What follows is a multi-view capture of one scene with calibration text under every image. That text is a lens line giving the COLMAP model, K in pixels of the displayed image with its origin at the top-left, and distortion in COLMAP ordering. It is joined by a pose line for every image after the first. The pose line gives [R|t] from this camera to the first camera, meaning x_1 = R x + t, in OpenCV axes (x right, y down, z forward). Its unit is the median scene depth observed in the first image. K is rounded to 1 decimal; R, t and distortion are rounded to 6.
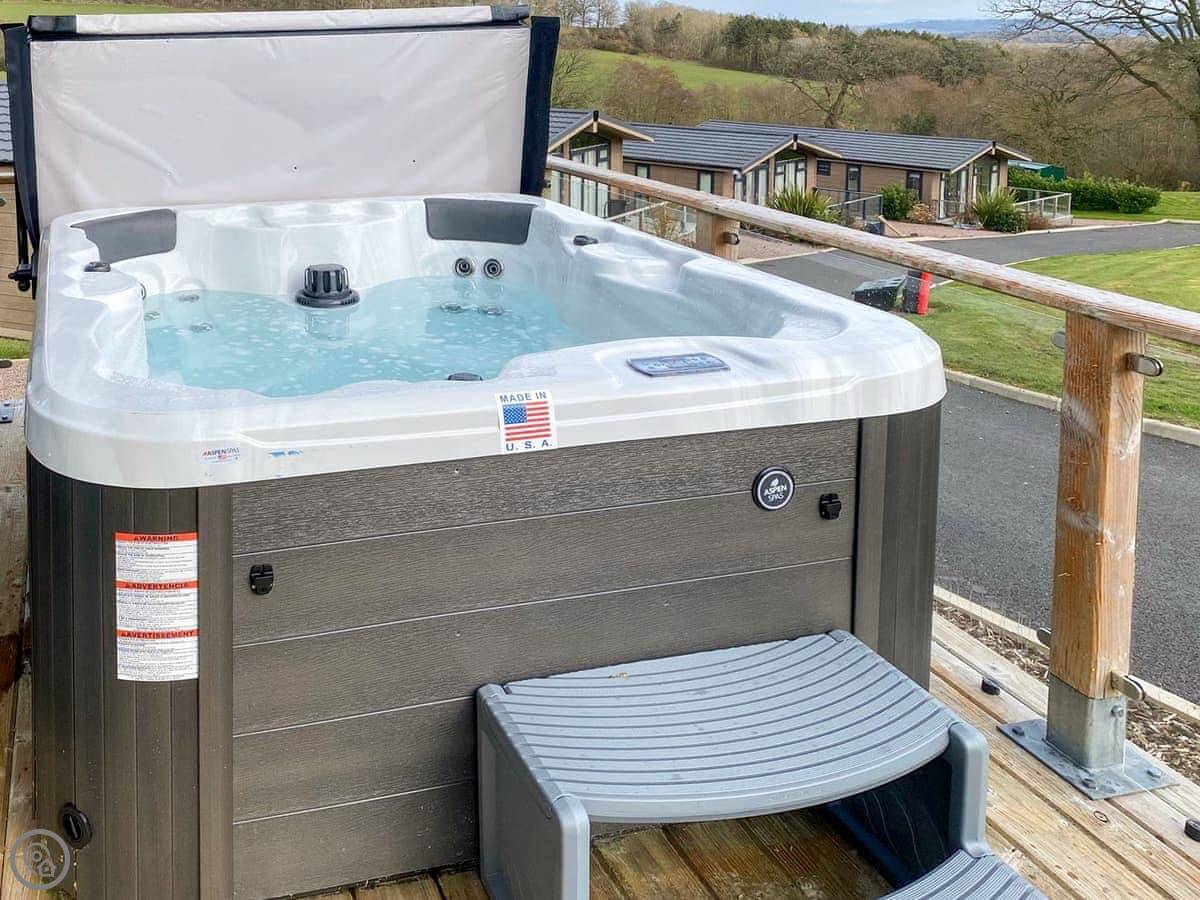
lens RADIAL K [[1115.7, 0, 601.3], [0, 1115.7, 443.5], [0, 0, 1]] dist [0.015661, -0.027599]
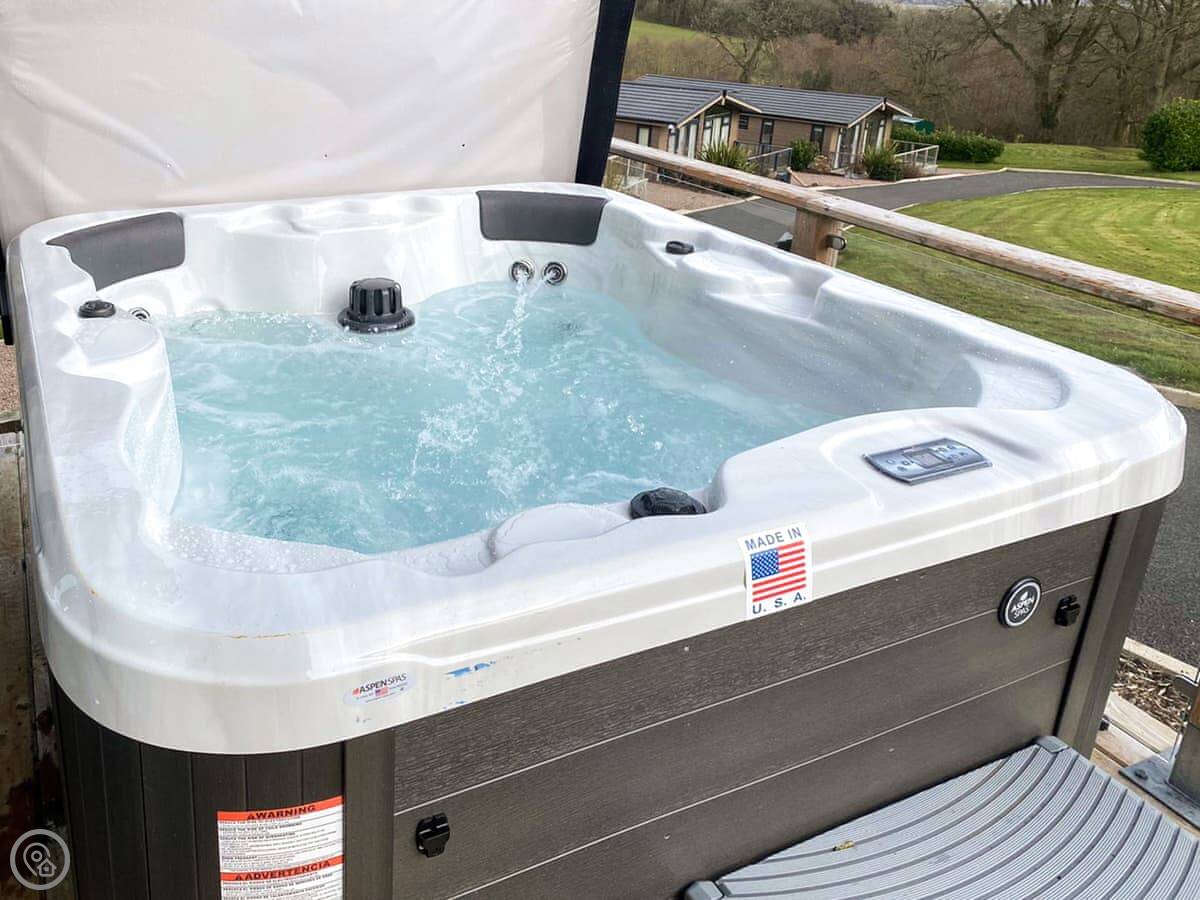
lens RADIAL K [[874.6, 0, 567.1], [0, 874.6, 451.8], [0, 0, 1]] dist [-0.003250, 0.003277]
pose [[0.992526, -0.031746, 0.117834, -0.180581], [0.014670, 0.989607, 0.143045, -0.121404], [-0.121151, -0.140247, 0.982677, 0.321908]]
